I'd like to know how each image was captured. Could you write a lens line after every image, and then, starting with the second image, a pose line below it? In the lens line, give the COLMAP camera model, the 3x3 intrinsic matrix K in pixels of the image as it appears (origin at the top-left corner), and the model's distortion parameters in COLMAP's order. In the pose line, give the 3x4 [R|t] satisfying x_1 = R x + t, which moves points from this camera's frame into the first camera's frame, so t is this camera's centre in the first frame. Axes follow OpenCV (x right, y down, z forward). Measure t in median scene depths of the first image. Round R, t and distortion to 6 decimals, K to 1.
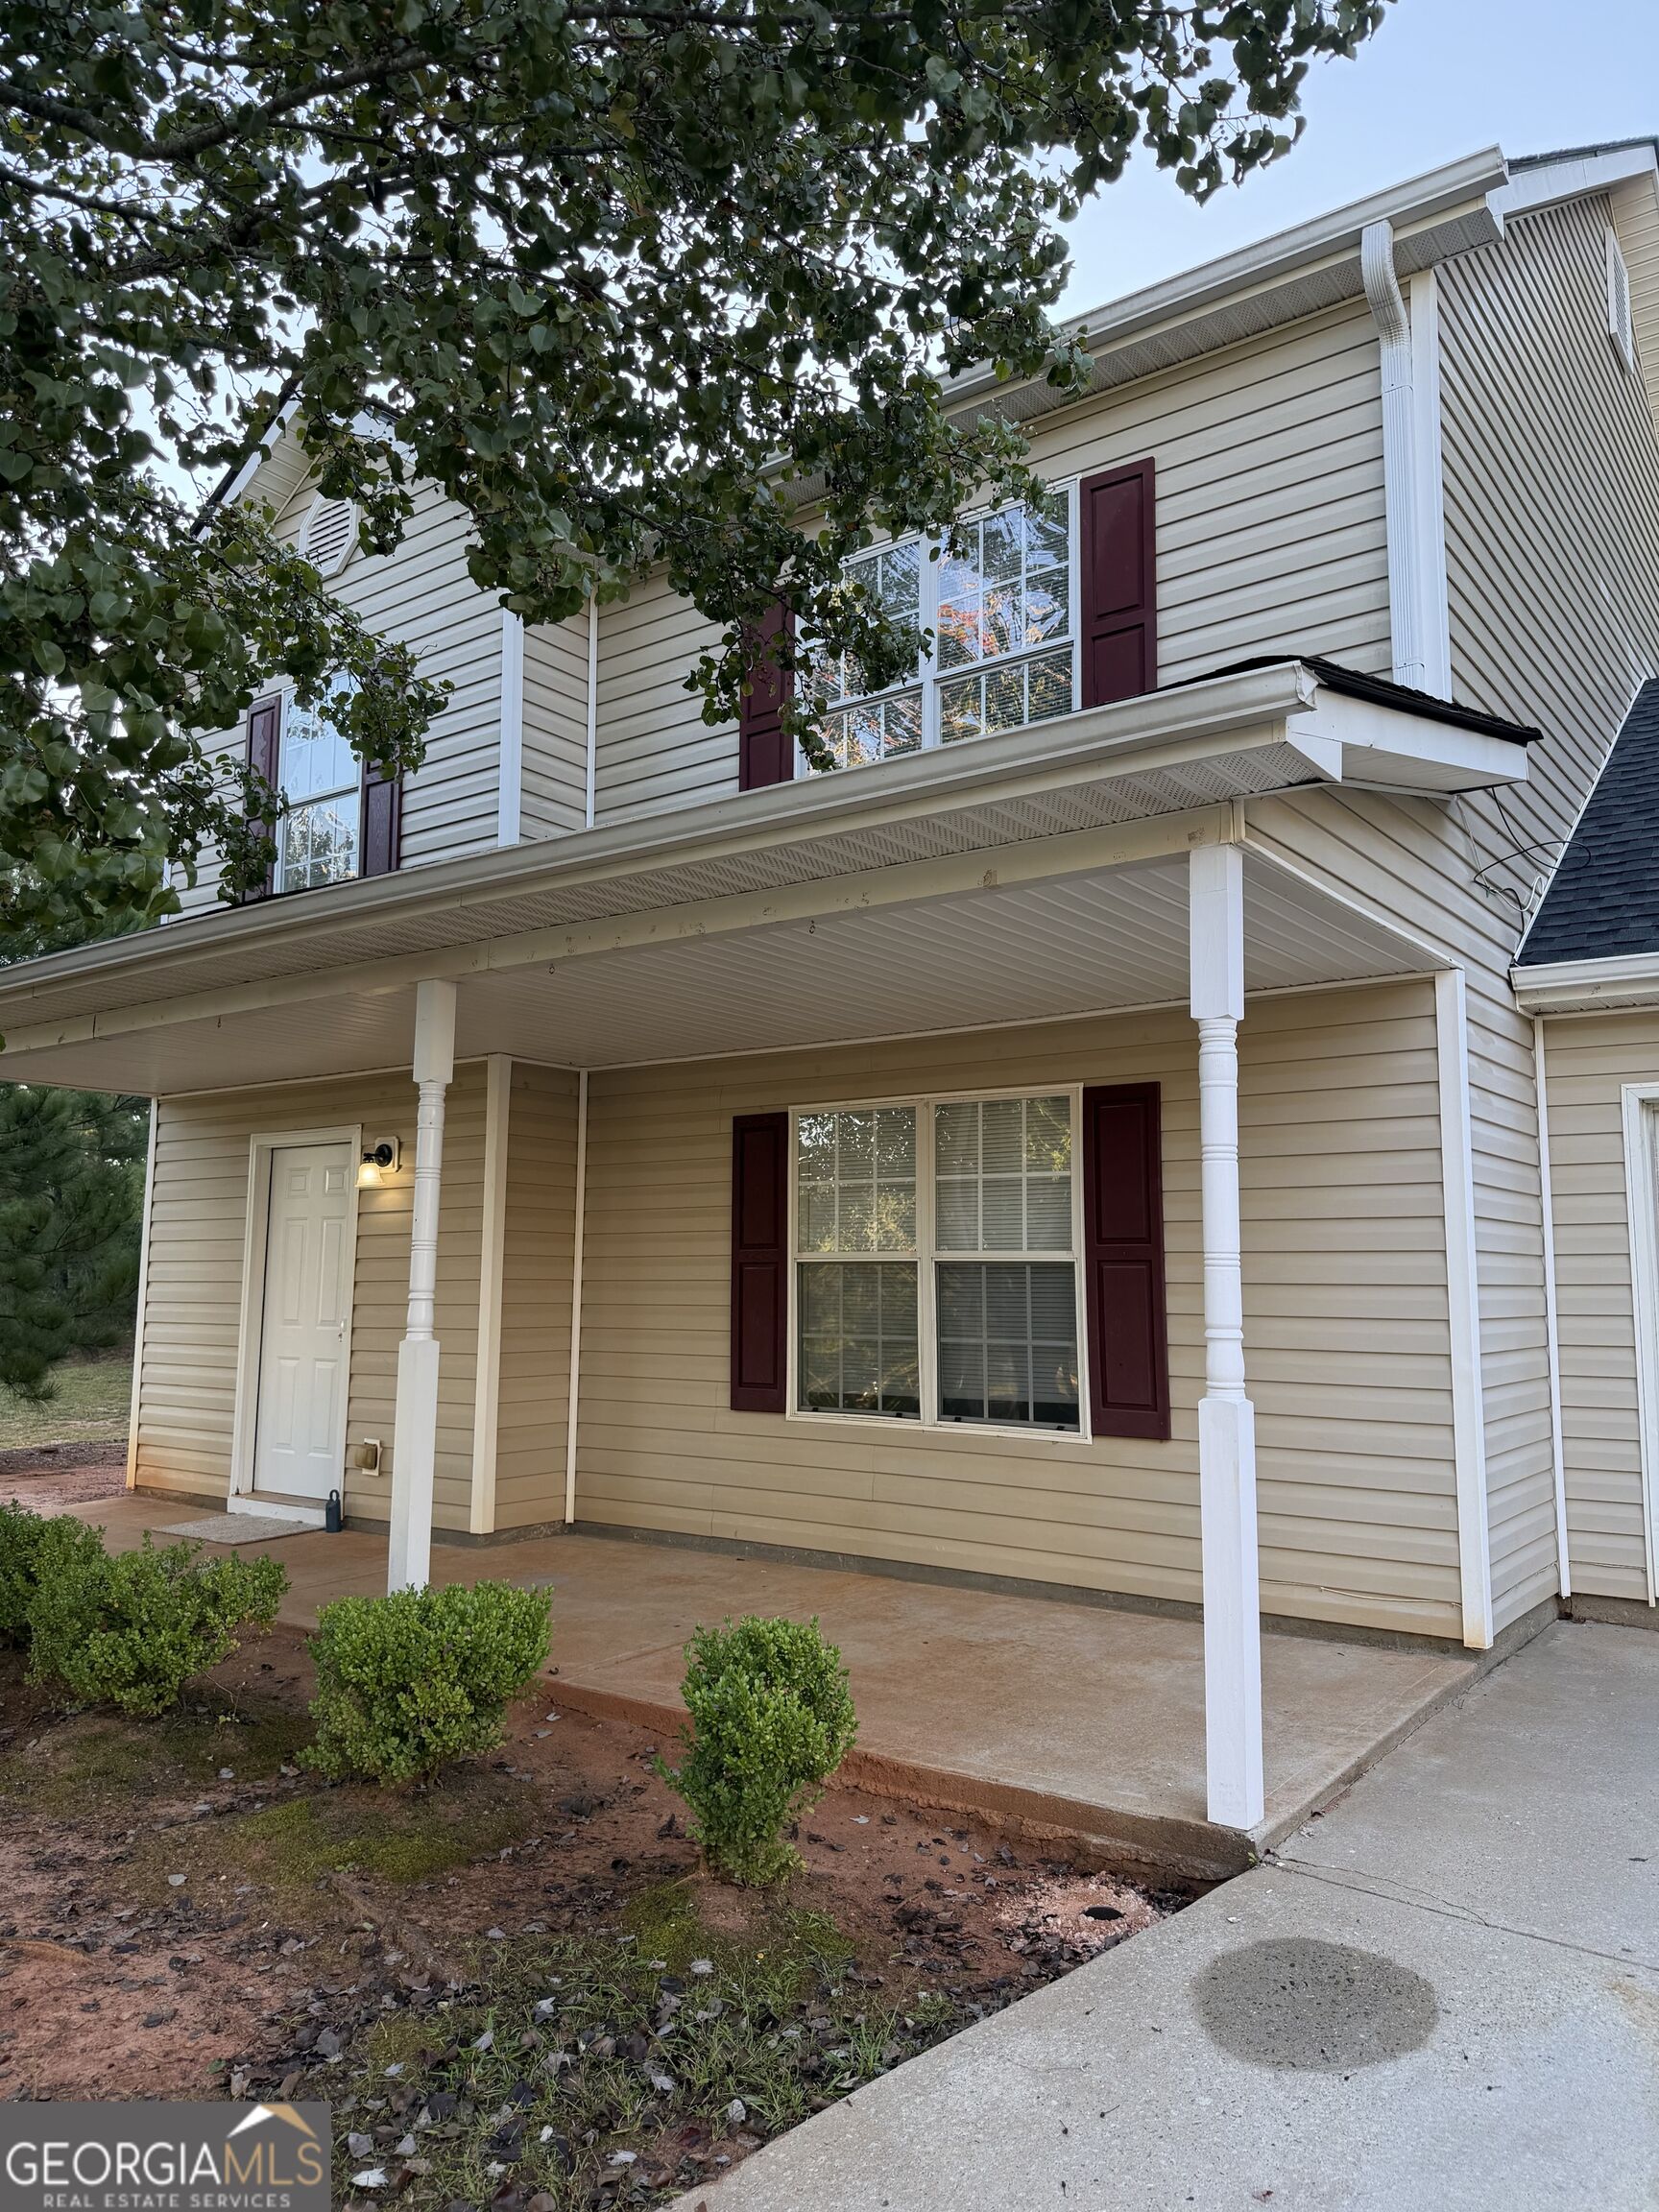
lens RADIAL K [[1550.9, 0, 822.7], [0, 1550.9, 1085.8], [0, 0, 1]] dist [0.055474, -0.059948]
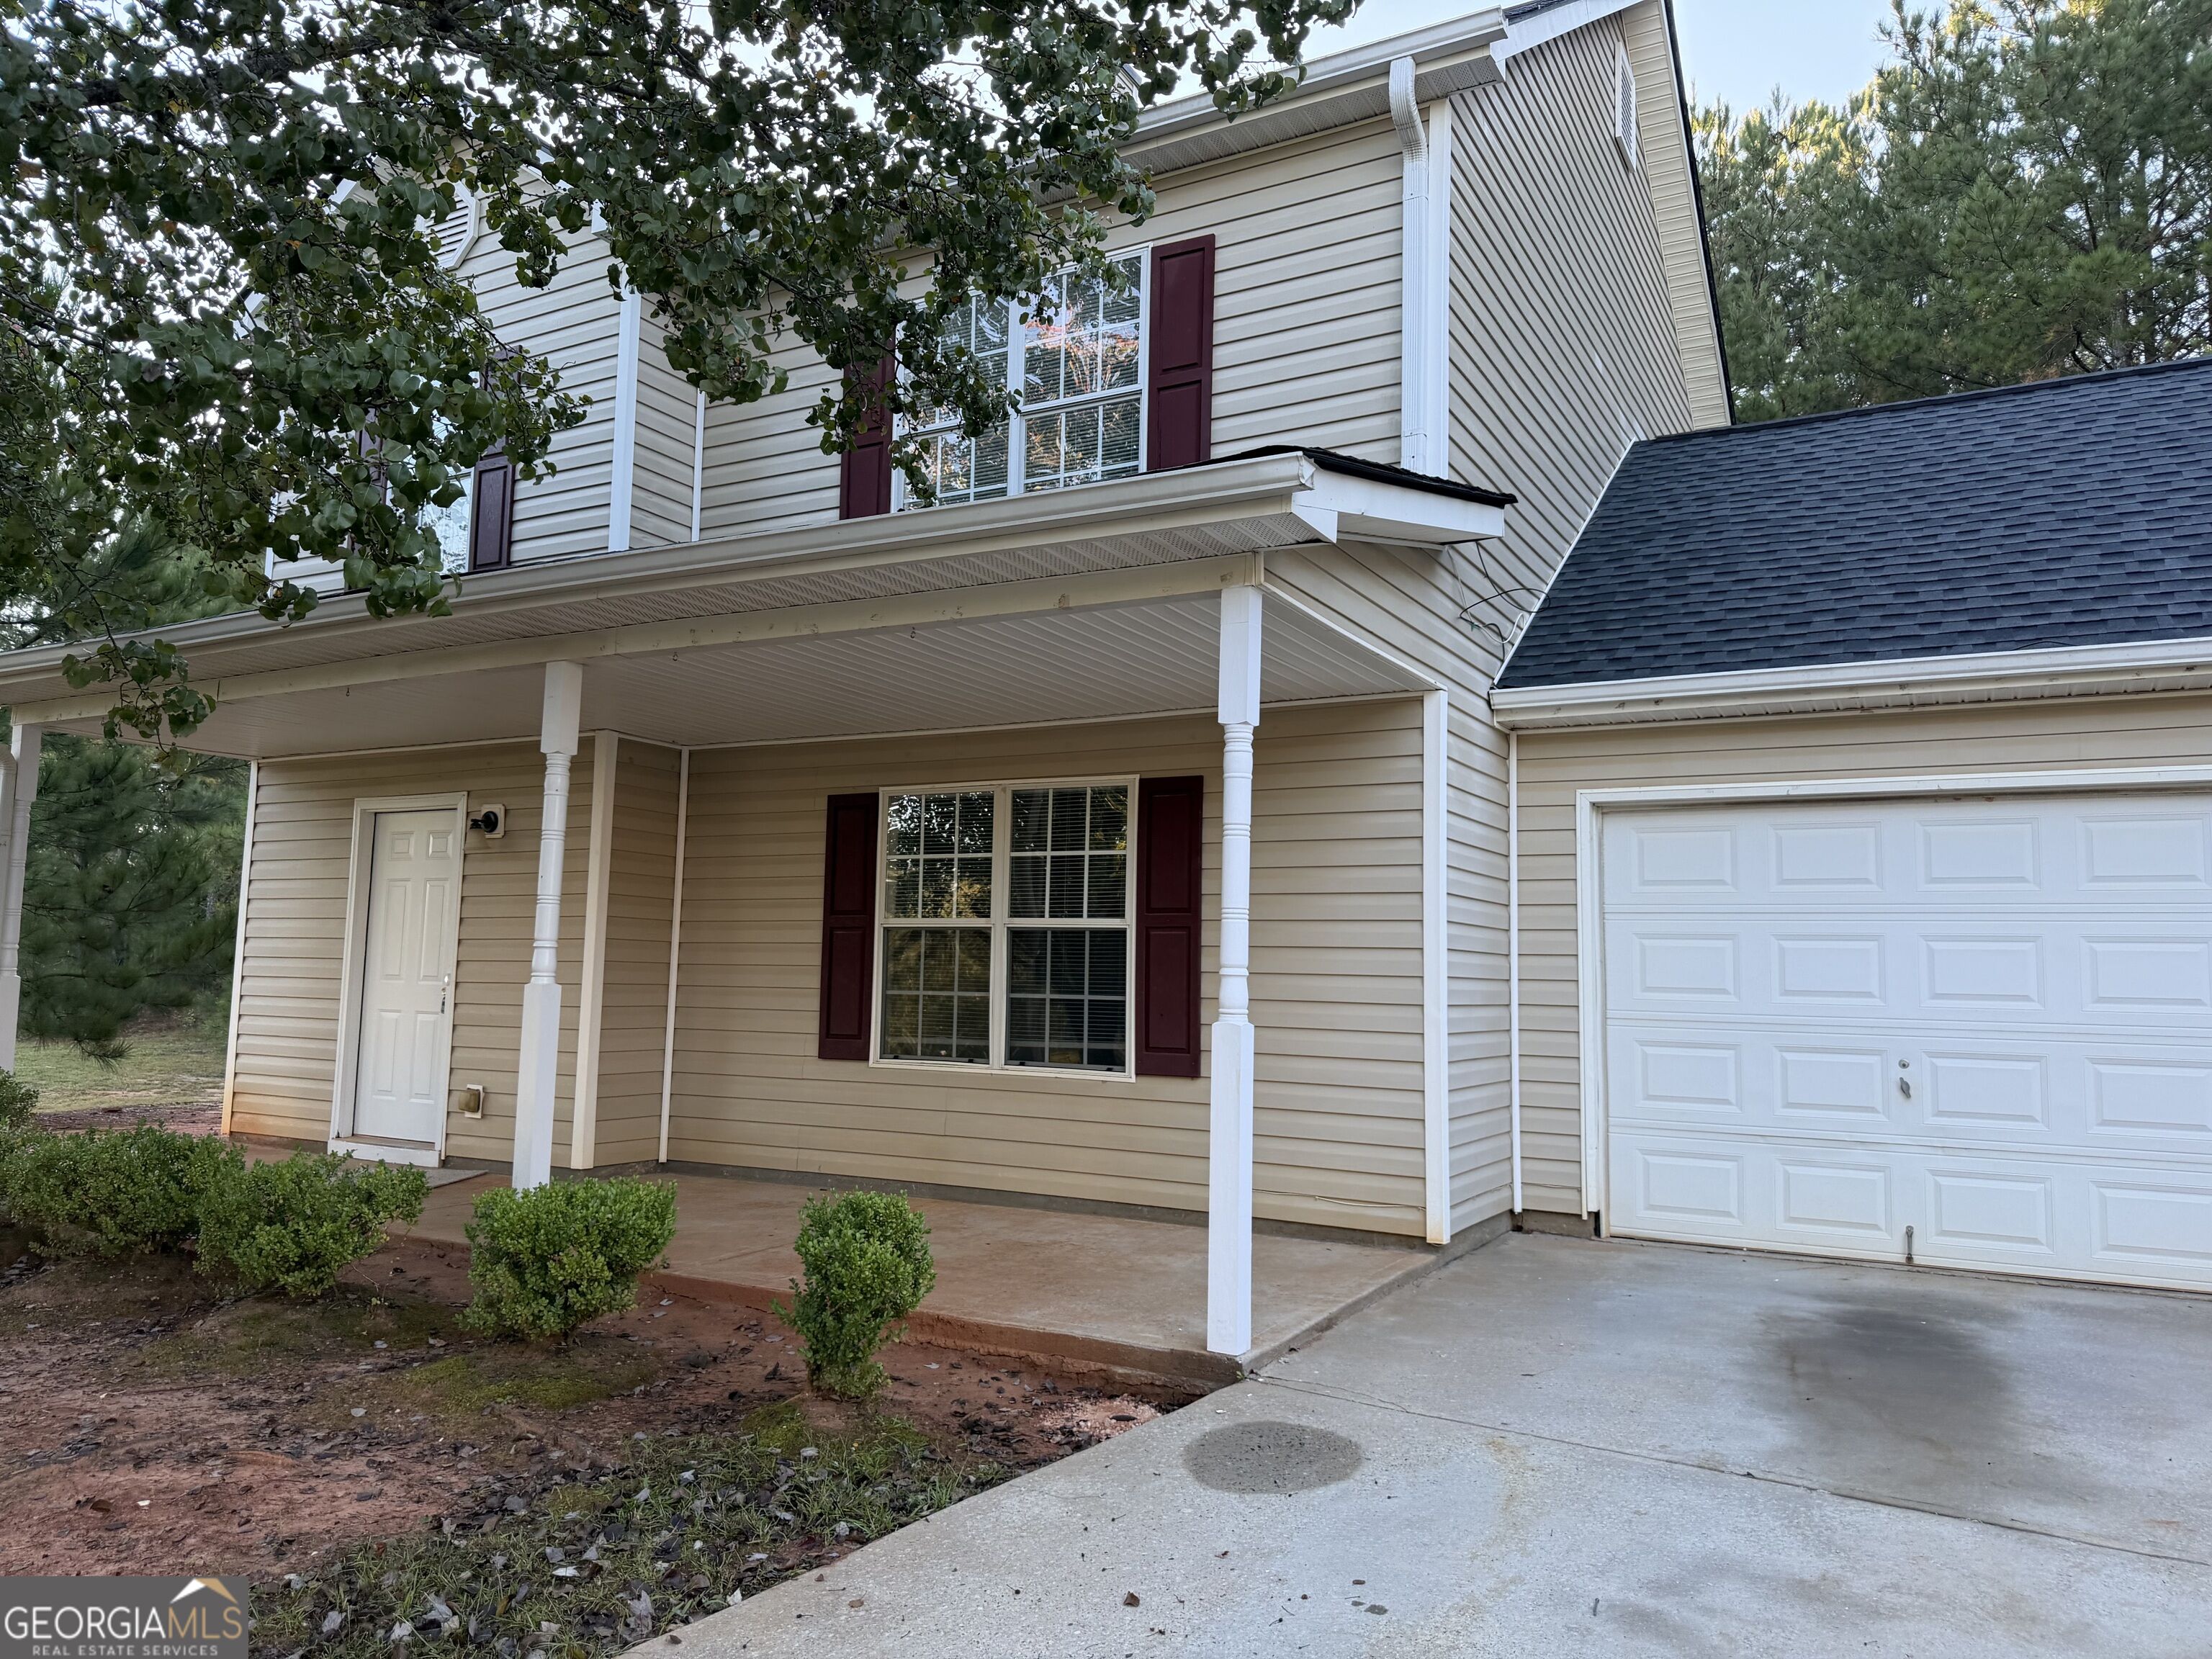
lens RADIAL K [[1550.9, 0, 1110.6], [0, 1550.9, 816.3], [0, 0, 1]] dist [0.055474, -0.059948]
pose [[0.989705, 0.028419, 0.140274, -0.018620], [-0.031831, 0.999248, 0.022139, 0.005843], [-0.139539, -0.026376, 0.989865, -0.187233]]
